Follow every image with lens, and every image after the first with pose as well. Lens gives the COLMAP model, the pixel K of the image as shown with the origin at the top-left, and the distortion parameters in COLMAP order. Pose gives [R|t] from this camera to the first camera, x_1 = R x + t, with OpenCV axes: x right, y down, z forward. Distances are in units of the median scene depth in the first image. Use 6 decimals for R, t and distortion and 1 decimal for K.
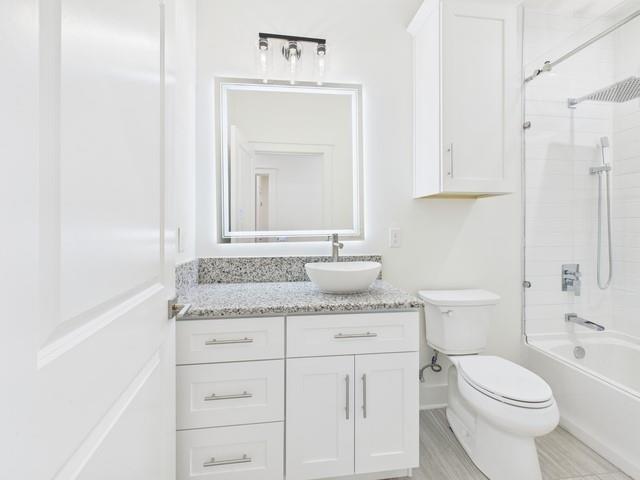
lens RADIAL K [[281.2, 0, 319.4], [0, 281.2, 223.0], [0, 0, 1]] dist [0.003856, 0.000107]
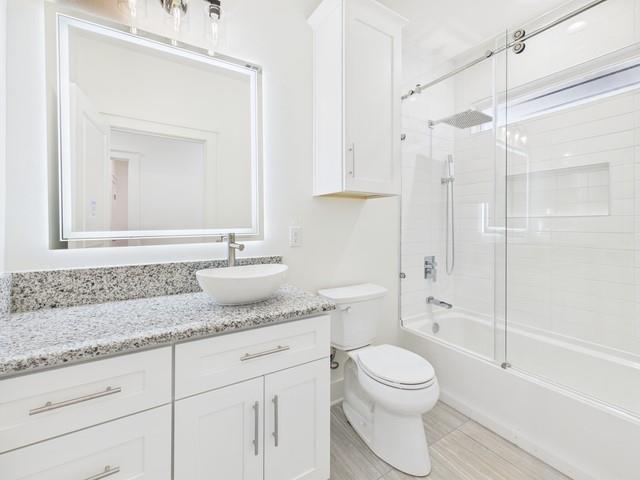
lens RADIAL K [[281.2, 0, 319.4], [0, 281.2, 223.0], [0, 0, 1]] dist [0.003856, 0.000107]
pose [[0.908188, 0.004812, 0.418534, -0.058115], [-0.006979, 0.999969, 0.003648, 0.002062], [-0.418504, -0.006235, 0.908194, 0.112955]]
